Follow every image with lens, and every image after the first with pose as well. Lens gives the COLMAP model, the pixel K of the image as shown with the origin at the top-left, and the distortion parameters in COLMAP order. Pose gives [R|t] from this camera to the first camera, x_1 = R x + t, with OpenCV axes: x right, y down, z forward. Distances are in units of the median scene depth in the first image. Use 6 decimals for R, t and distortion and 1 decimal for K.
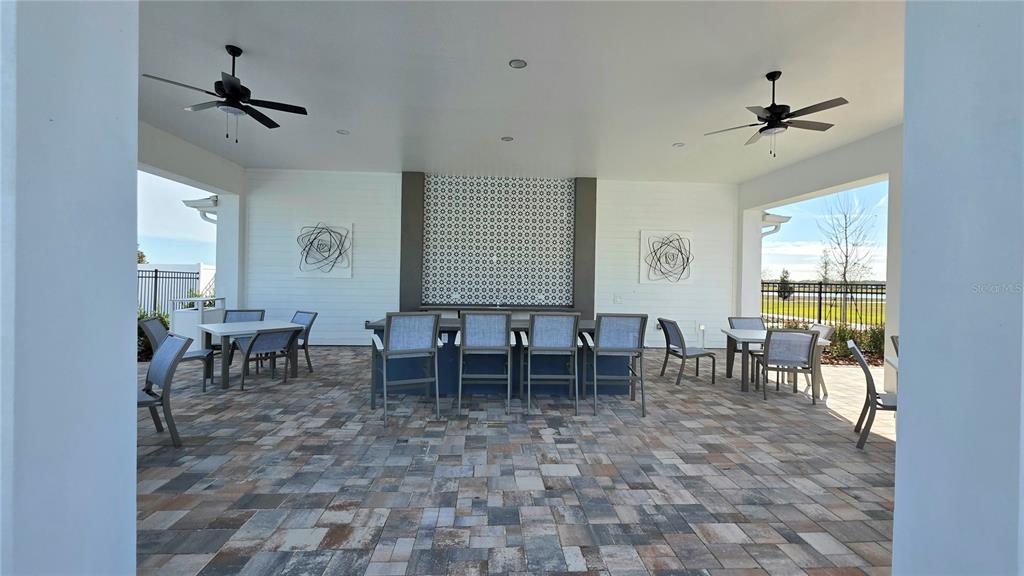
lens RADIAL K [[411.5, 0, 512.0], [0, 411.5, 287.5], [0, 0, 1]] dist [0.001948, -0.000369]
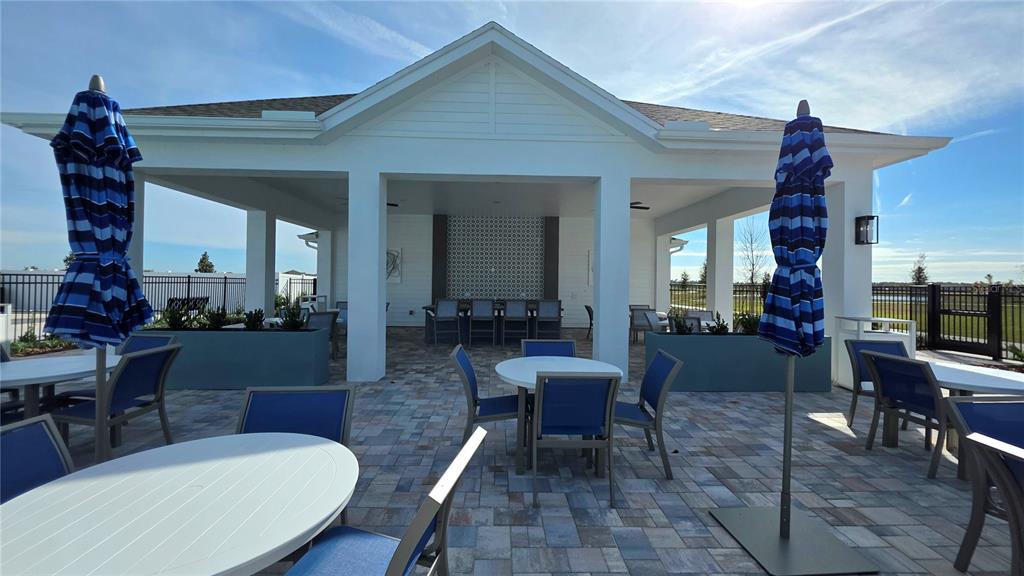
lens RADIAL K [[411.5, 0, 510.6], [0, 411.5, 285.6], [0, 0, 1]] dist [0.001948, -0.000369]
pose [[0.999509, -0.005431, -0.030851, 0.071235], [0.005024, 0.999899, -0.013266, 0.009452], [0.030920, 0.013104, 0.999436, -0.530903]]
